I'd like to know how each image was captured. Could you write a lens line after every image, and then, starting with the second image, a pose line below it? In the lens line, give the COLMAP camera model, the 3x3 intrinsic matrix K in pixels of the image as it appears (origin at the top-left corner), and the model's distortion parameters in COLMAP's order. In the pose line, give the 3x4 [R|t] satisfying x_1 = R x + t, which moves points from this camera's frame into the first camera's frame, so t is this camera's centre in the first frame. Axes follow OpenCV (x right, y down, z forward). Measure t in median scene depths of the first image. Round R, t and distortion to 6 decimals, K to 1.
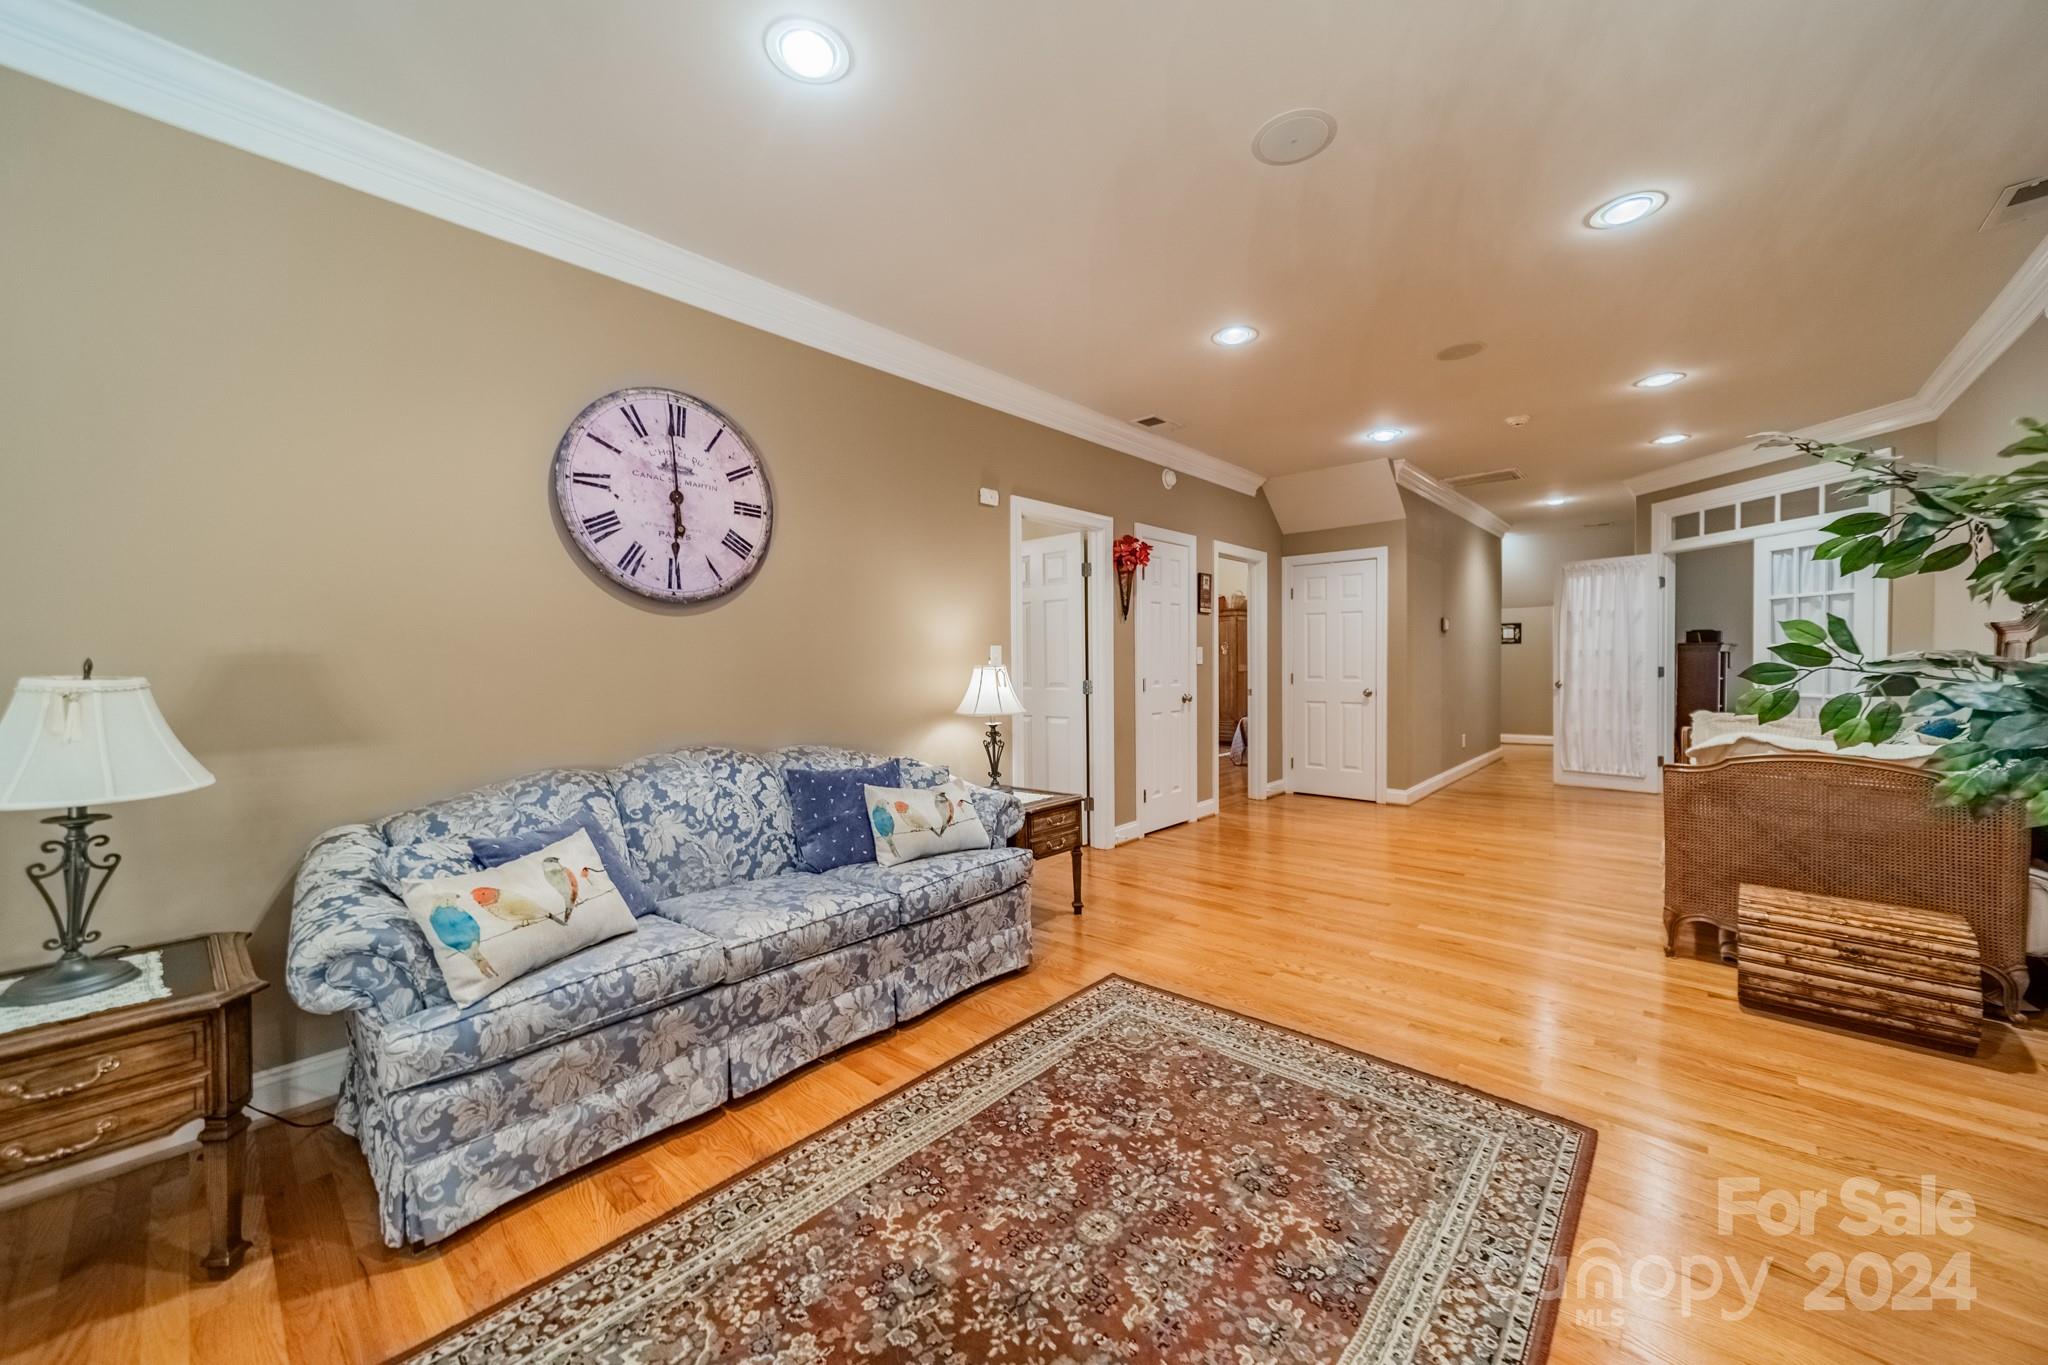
lens RADIAL K [[738.5, 0, 1013.9], [0, 738.5, 674.2], [0, 0, 1]] dist [-0.000430, -0.000023]
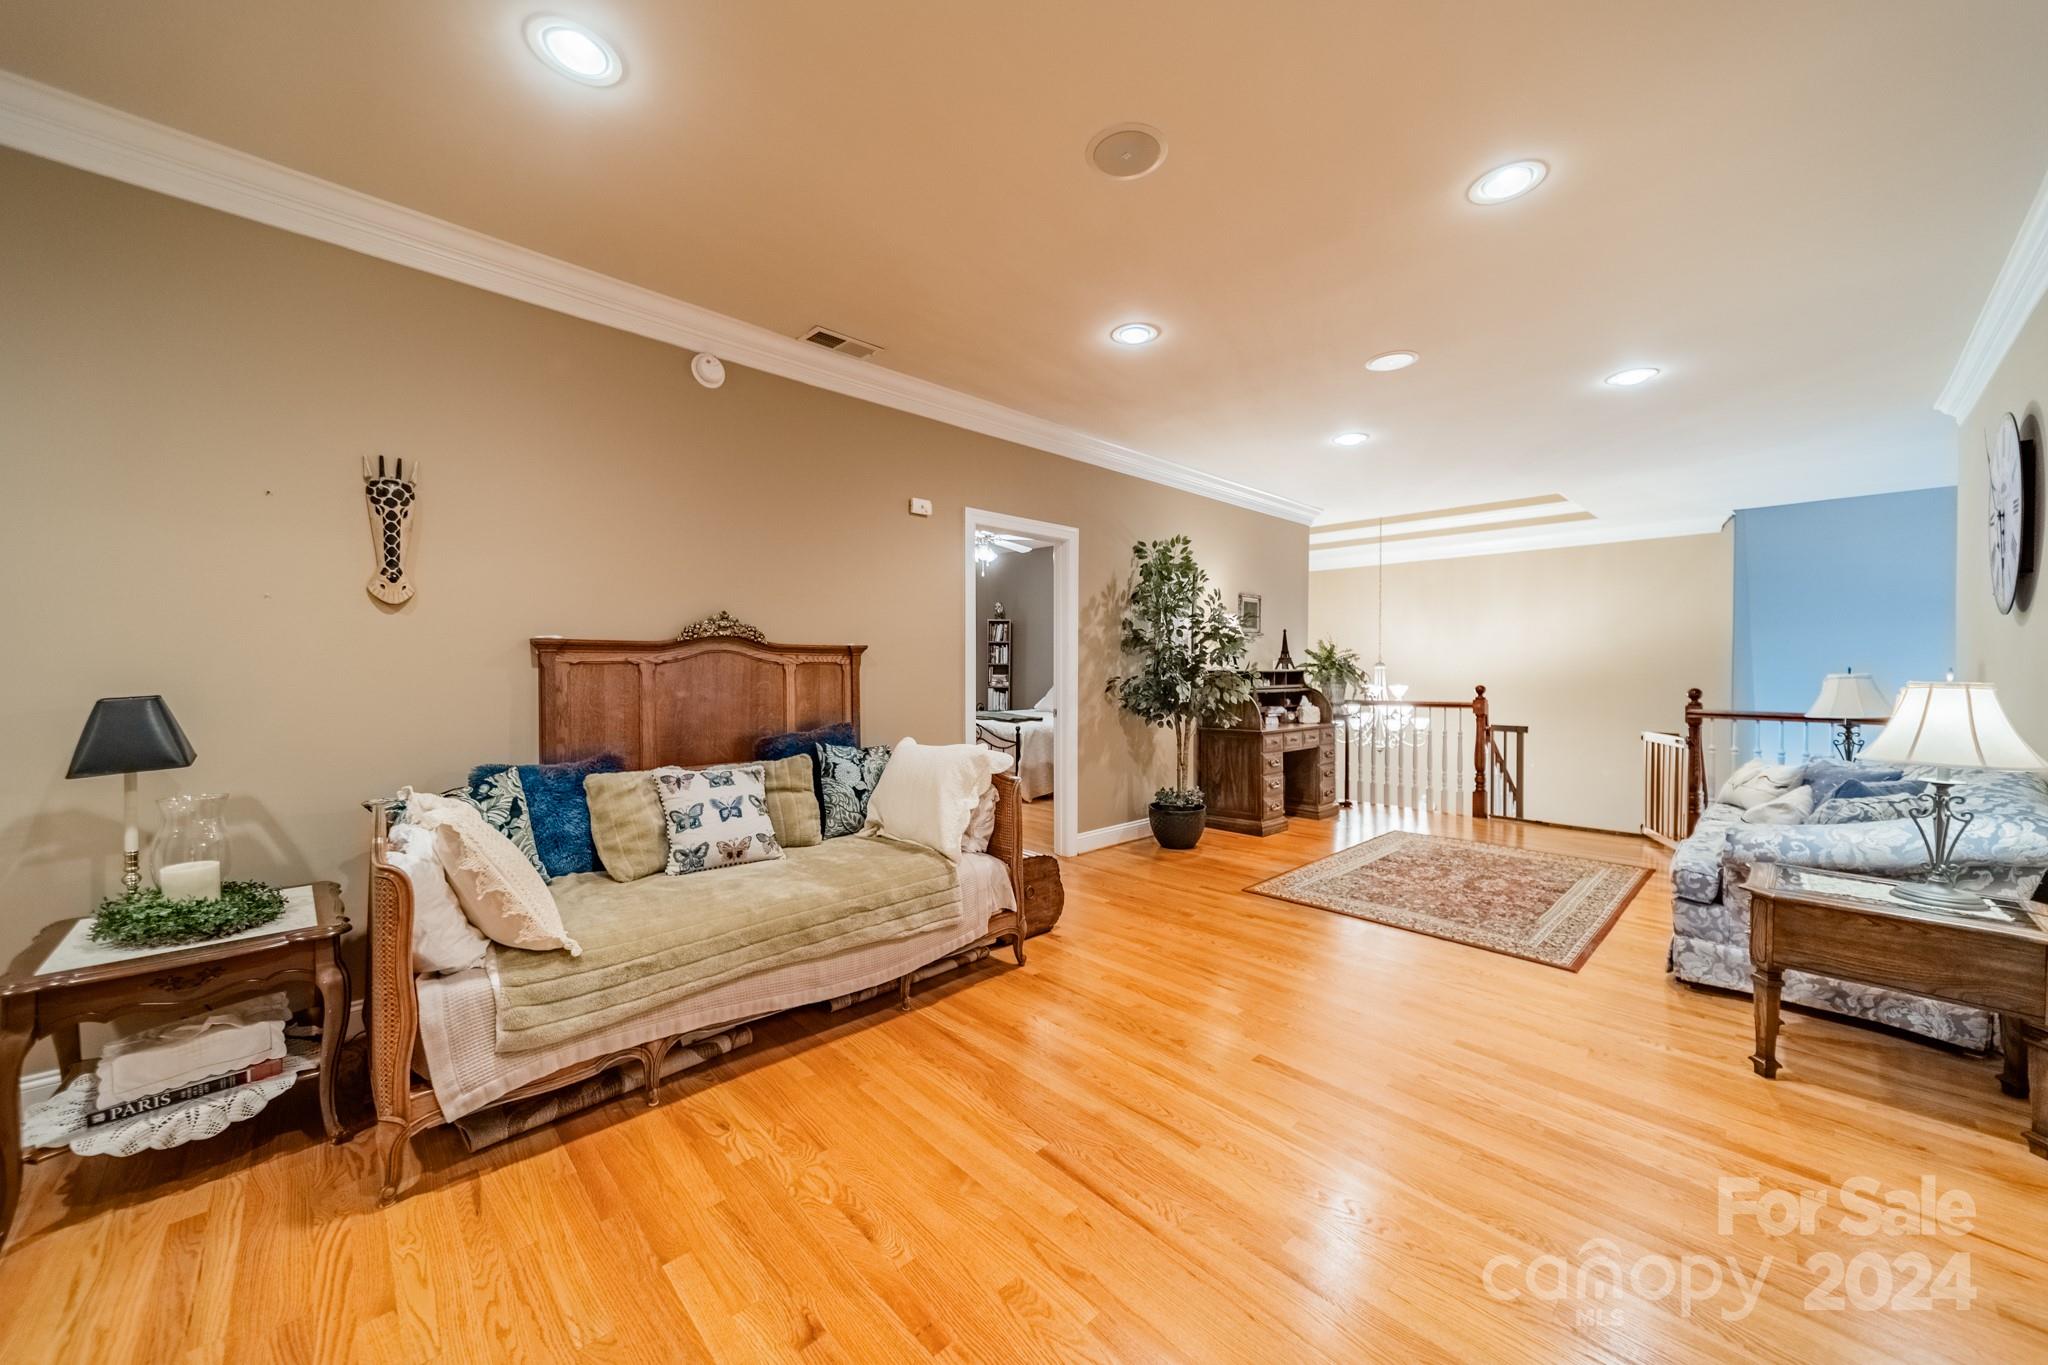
lens RADIAL K [[738.5, 0, 1023.0], [0, 738.5, 675.5], [0, 0, 1]] dist [-0.000430, -0.000023]
pose [[-0.998140, 0.002929, 0.060894, 1.235614], [0.004701, 0.999569, 0.028973, -0.063843], [-0.060783, 0.029205, -0.997724, 3.033235]]
